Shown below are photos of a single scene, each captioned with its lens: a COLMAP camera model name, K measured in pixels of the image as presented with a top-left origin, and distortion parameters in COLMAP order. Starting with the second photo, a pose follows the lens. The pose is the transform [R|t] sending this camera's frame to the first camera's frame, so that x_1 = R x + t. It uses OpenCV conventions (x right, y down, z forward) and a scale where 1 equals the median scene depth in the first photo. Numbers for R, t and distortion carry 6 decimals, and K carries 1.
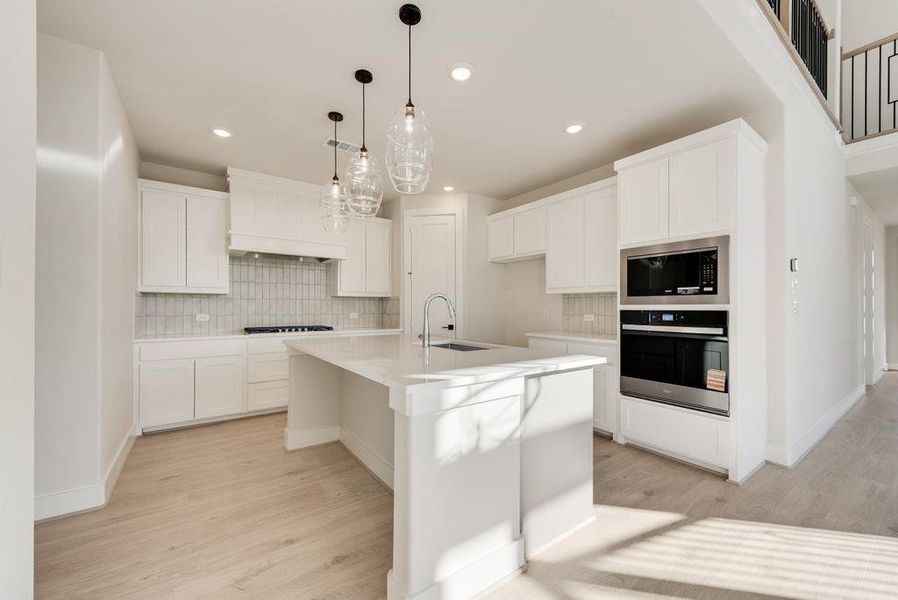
lens RADIAL K [[352.4, 0, 450.4], [0, 352.4, 305.5], [0, 0, 1]] dist [0.010883, -0.002086]
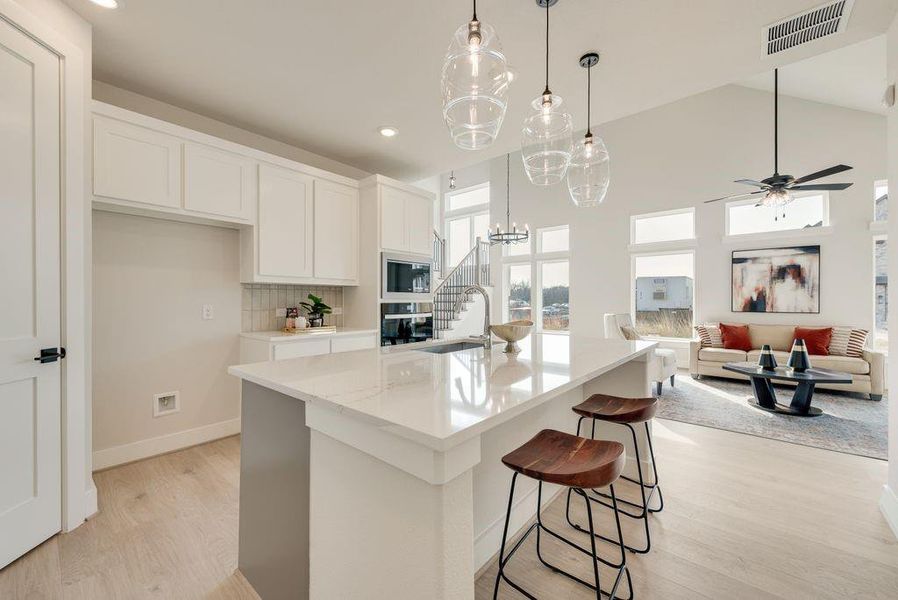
lens RADIAL K [[352.4, 0, 447.7], [0, 352.4, 298.9], [0, 0, 1]] dist [0.010883, -0.002086]
pose [[-0.235516, 0.003030, 0.971866, -0.667473], [-0.006524, 0.999968, -0.004699, 0.002493], [-0.971849, -0.007447, -0.235489, 0.993876]]
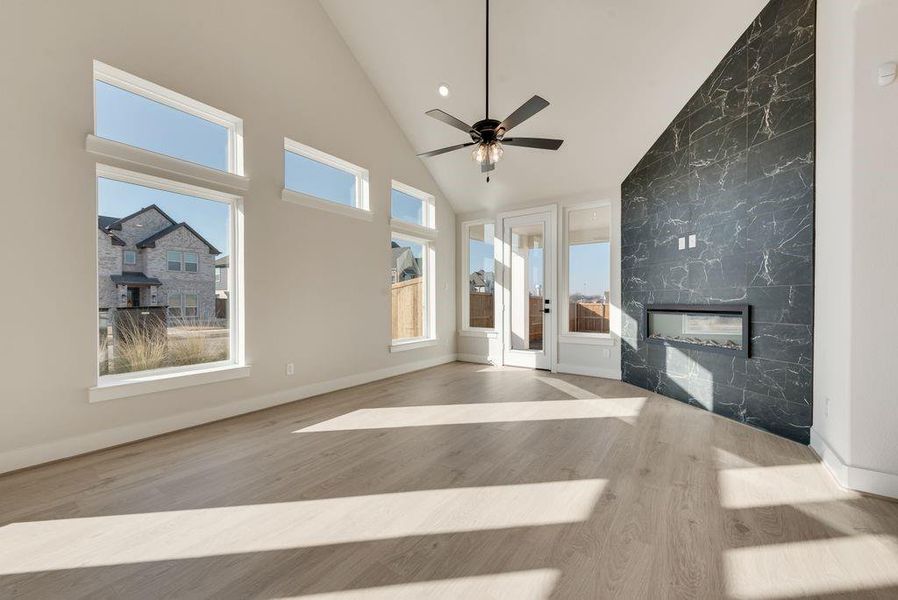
lens RADIAL K [[352.4, 0, 453.9], [0, 352.4, 302.7], [0, 0, 1]] dist [0.010883, -0.002086]
pose [[-0.943516, 0.002928, -0.331315, 0.626403], [0.003088, 0.999995, 0.000042, 0.035028], [0.331313, -0.000983, -0.943520, 0.452263]]
